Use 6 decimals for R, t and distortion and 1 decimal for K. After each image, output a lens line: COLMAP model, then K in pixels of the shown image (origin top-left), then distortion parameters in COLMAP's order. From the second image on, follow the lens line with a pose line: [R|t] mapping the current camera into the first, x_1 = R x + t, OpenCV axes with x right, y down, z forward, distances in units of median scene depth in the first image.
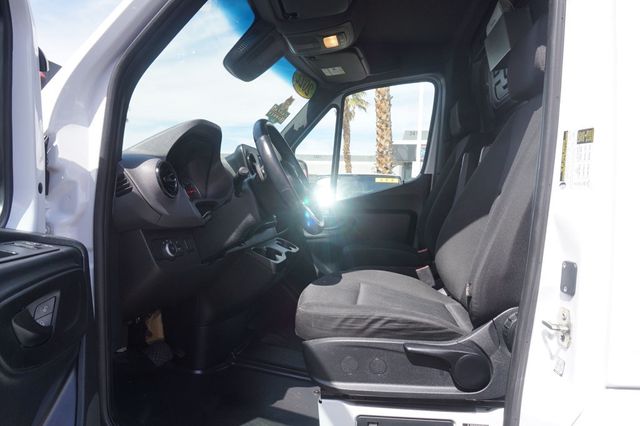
lens RADIAL K [[434.1, 0, 320.0], [0, 434.1, 213.0], [0, 0, 1]] dist [-0.035665, 0.034516]
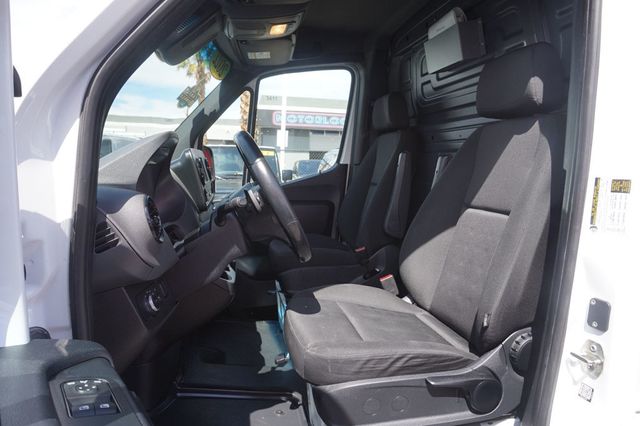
lens RADIAL K [[434.1, 0, 320.0], [0, 434.1, 213.0], [0, 0, 1]] dist [-0.035665, 0.034516]
pose [[0.944481, -0.038946, 0.326250, -0.337207], [0.011496, 0.996259, 0.085647, -0.160065], [-0.328365, -0.077142, 0.941396, 0.172646]]
